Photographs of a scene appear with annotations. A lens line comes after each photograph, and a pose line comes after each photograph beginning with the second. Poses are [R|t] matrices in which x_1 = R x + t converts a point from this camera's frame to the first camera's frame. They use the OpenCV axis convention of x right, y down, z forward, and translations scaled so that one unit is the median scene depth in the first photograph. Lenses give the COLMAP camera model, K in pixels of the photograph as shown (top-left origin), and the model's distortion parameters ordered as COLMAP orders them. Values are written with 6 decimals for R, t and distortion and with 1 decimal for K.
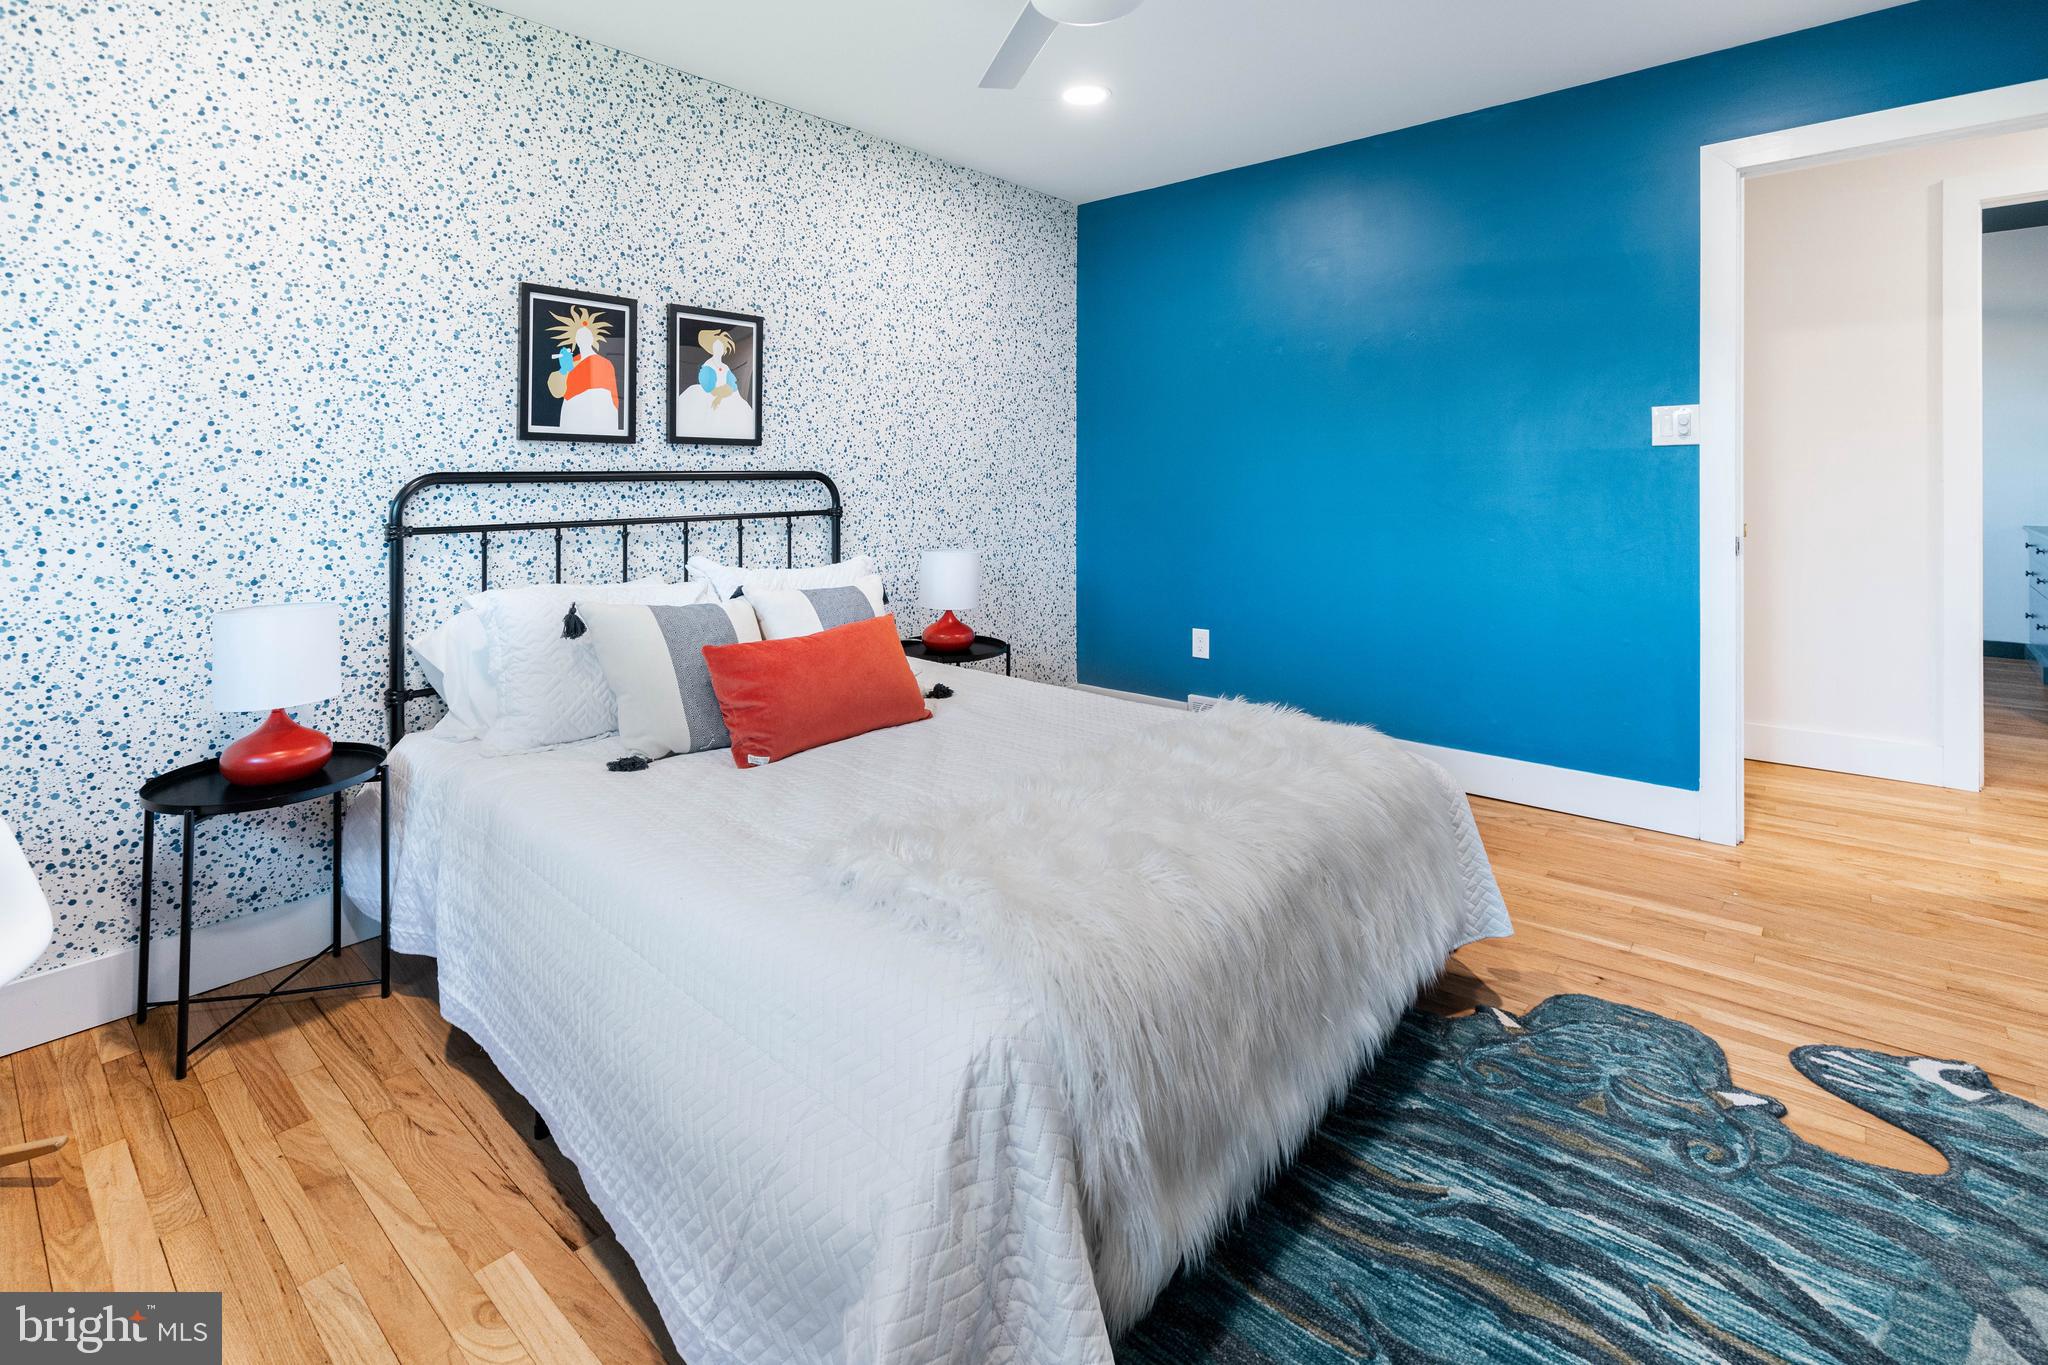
lens RADIAL K [[953.8, 0, 1031.8], [0, 953.8, 493.1], [0, 0, 1]] dist [0.013992, -0.001092]
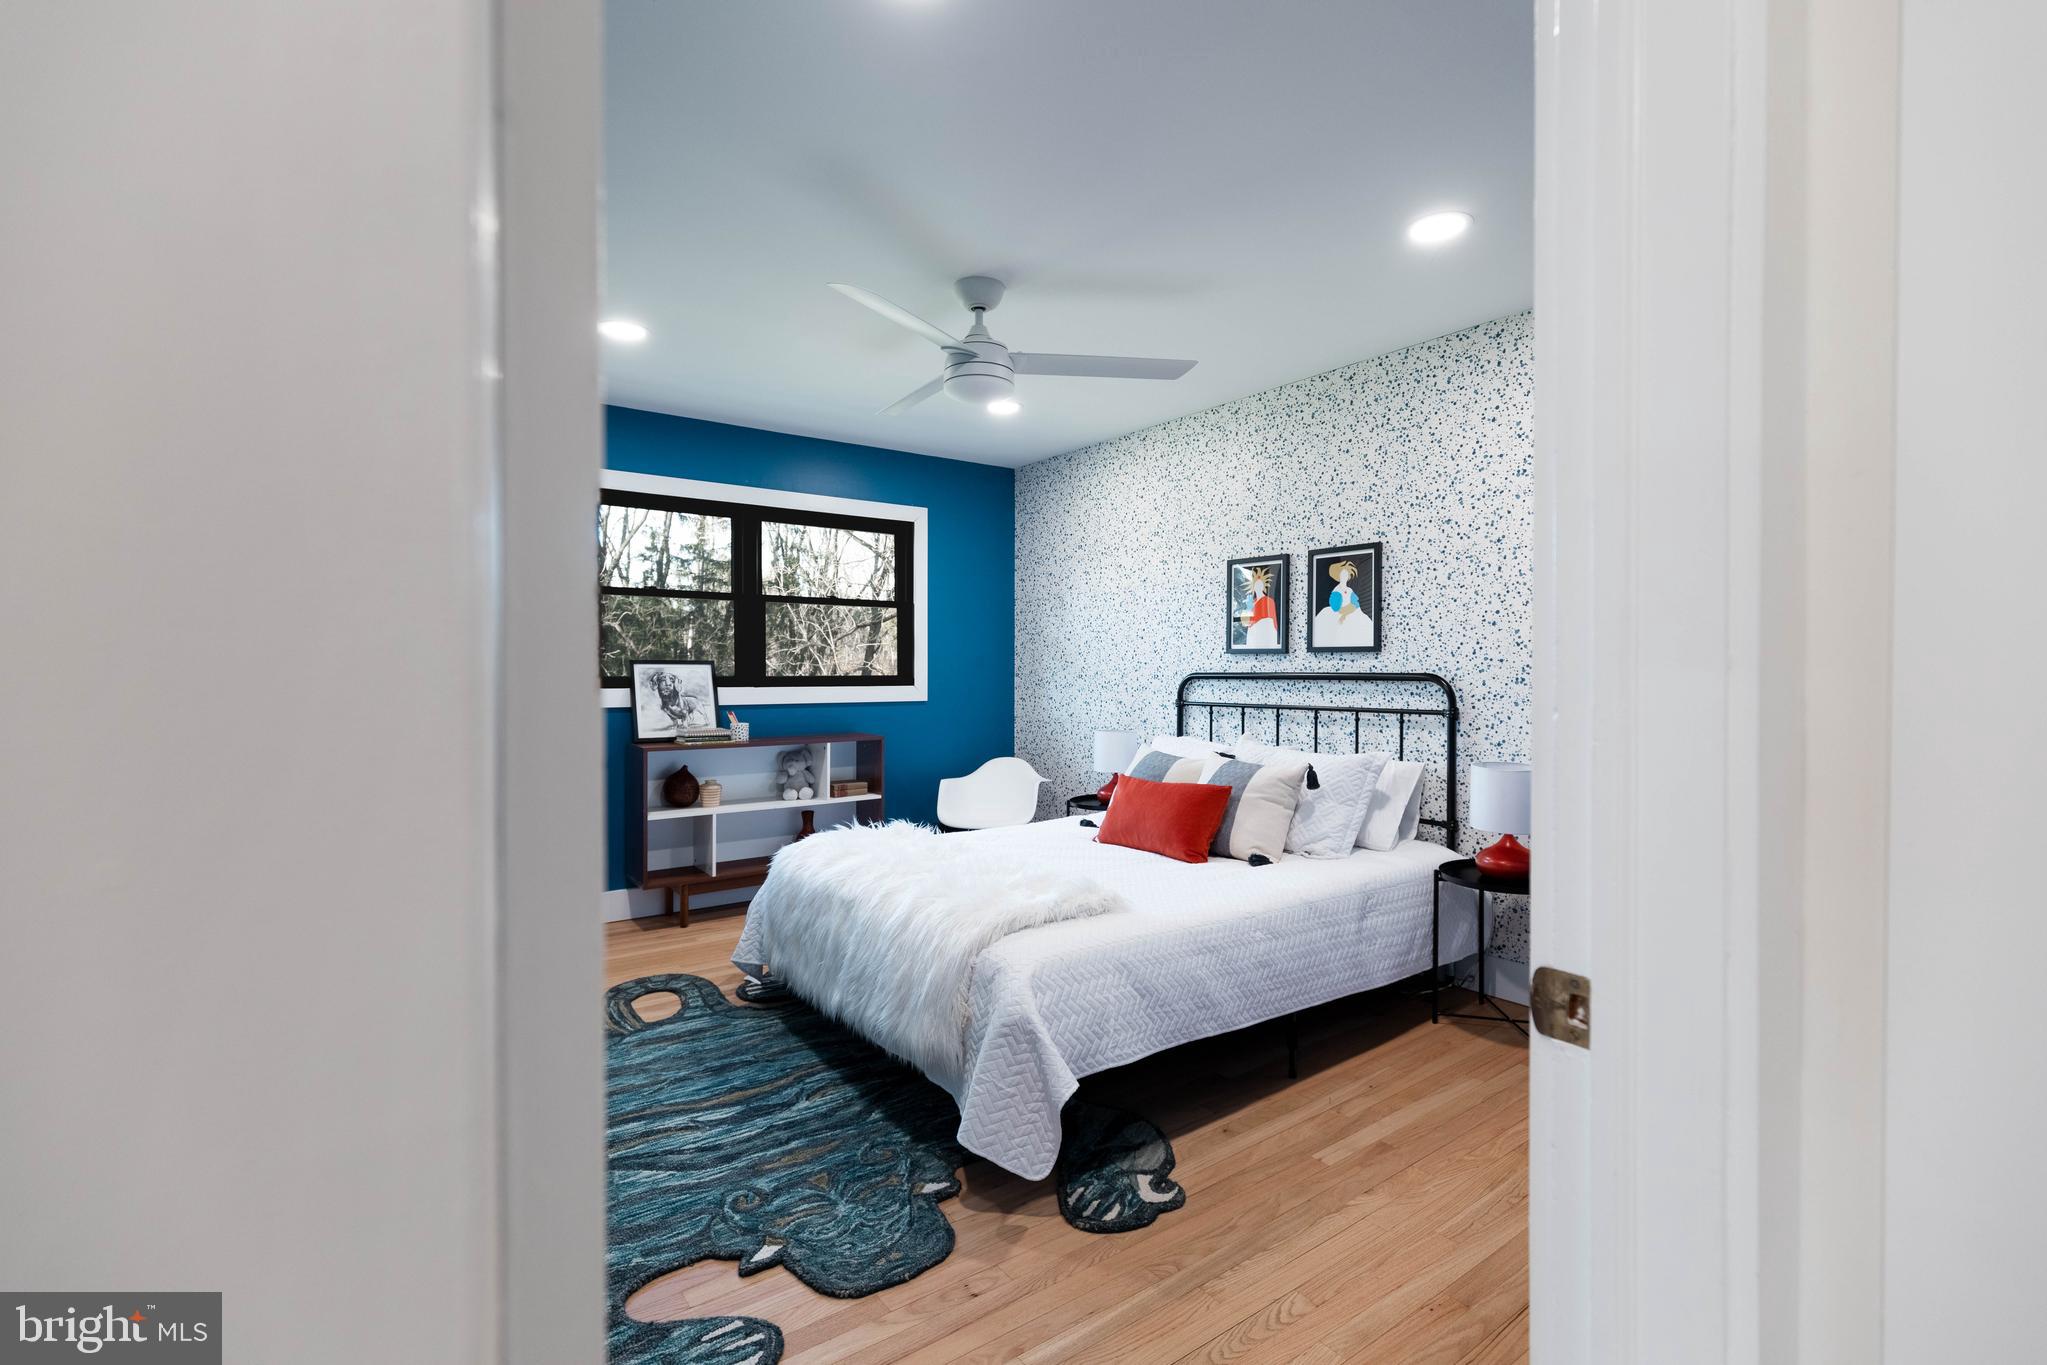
lens RADIAL K [[953.3, 0, 1027.9], [0, 953.3, 681.4], [0, 0, 1]] dist [0.013992, -0.001092]
pose [[-0.236131, 0.016635, -0.971579, 1.269960], [-0.020766, 0.999539, 0.022160, -0.039466], [0.971499, 0.025409, -0.235676, 1.132912]]
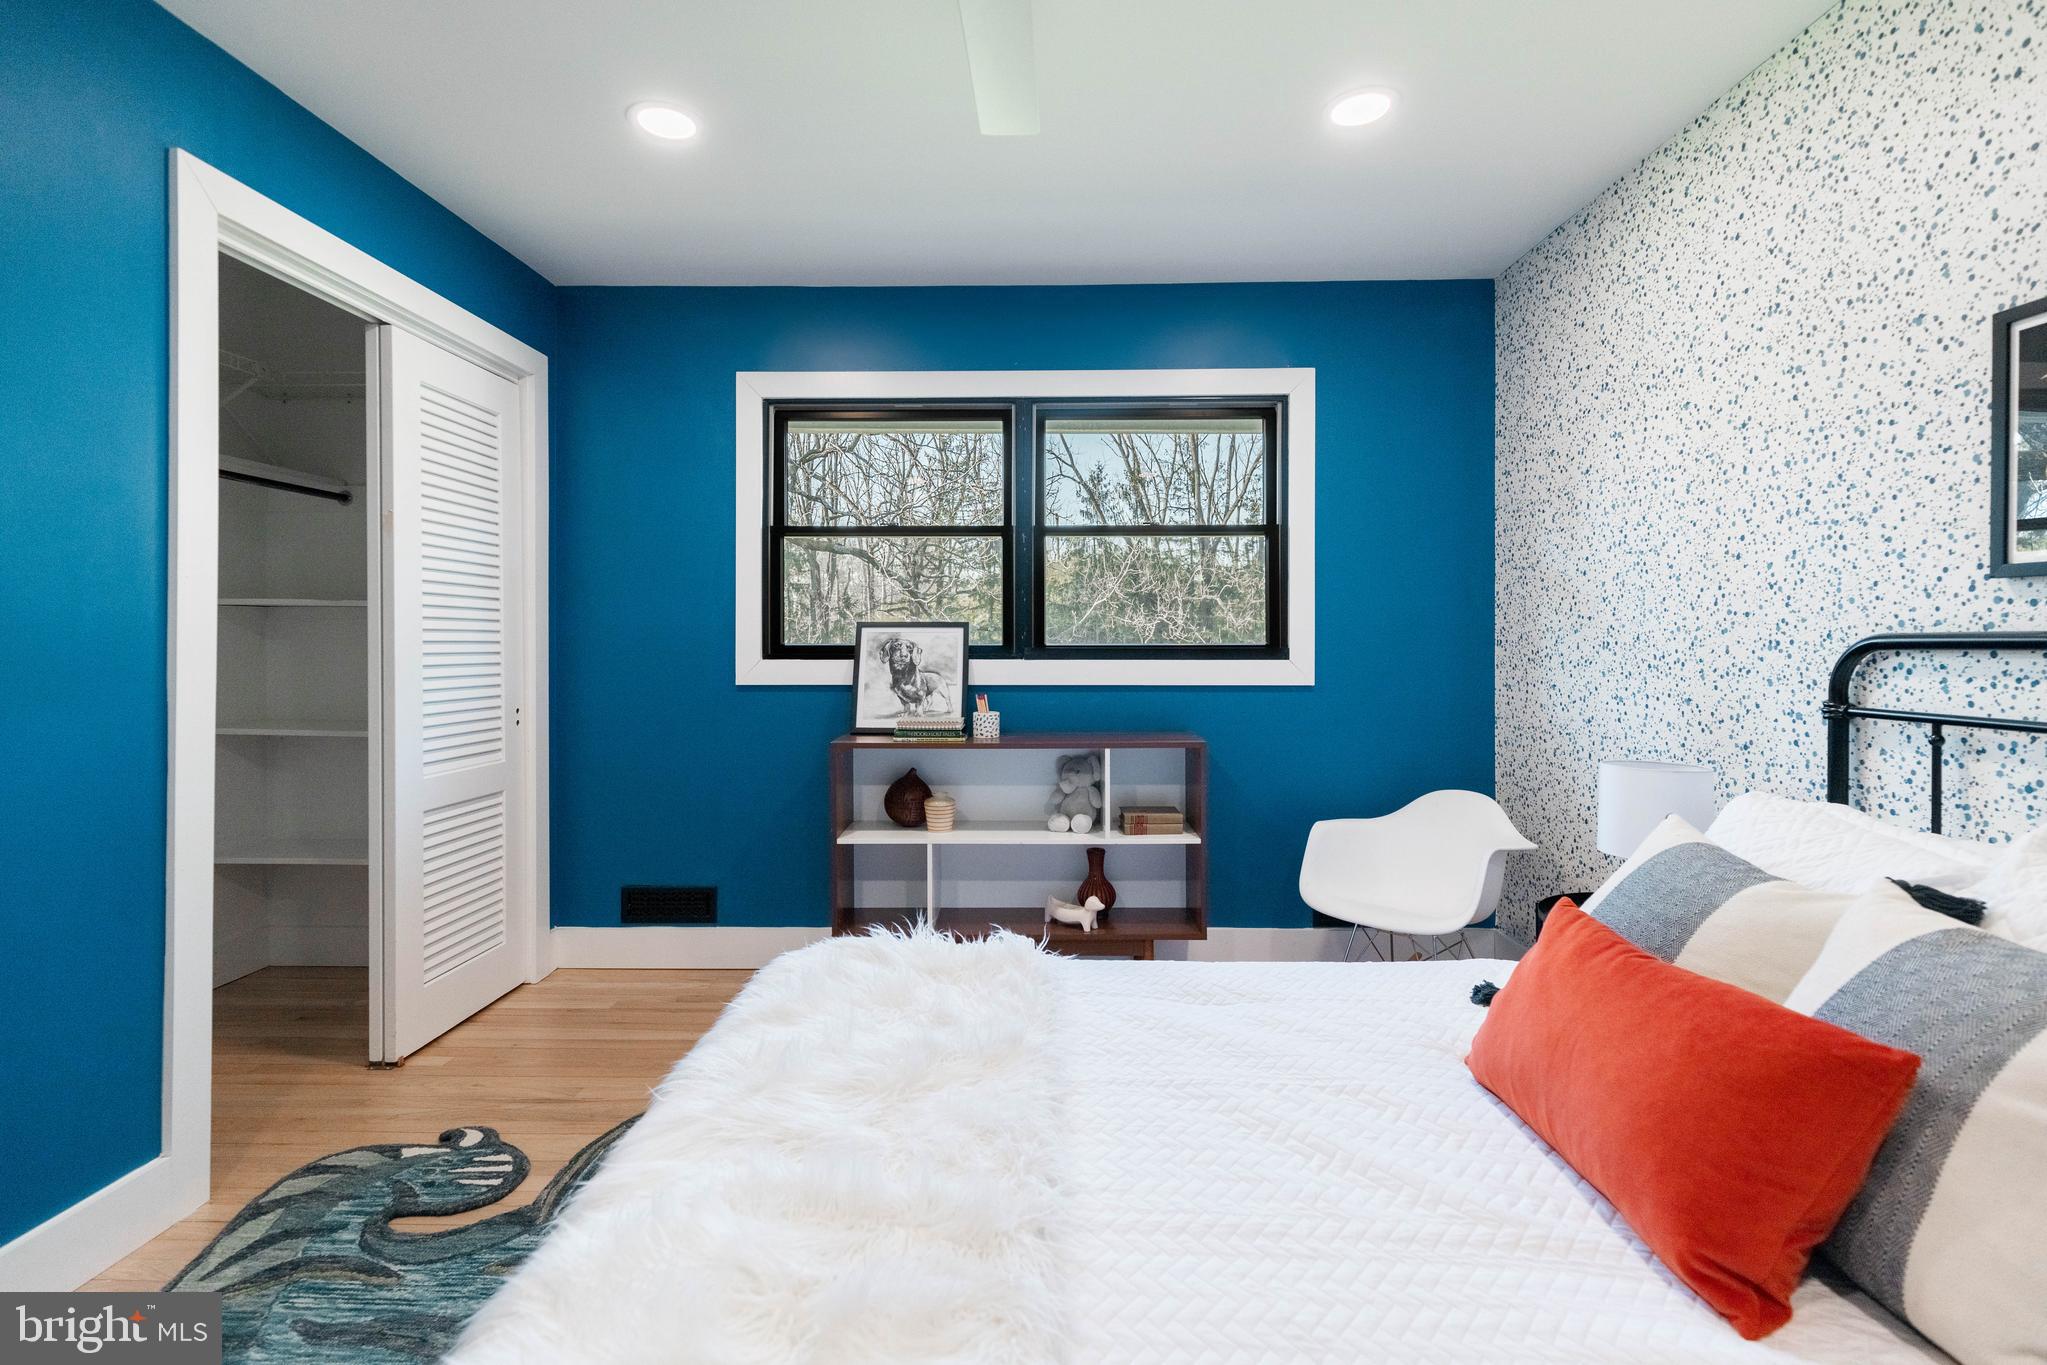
lens RADIAL K [[953.3, 0, 1014.3], [0, 953.3, 641.2], [0, 0, 1]] dist [0.013992, -0.001092]
pose [[-0.778588, 0.004763, -0.627518, 0.344159], [-0.009038, 0.999782, 0.018801, -0.023919], [0.627471, 0.020310, -0.778375, 1.164538]]
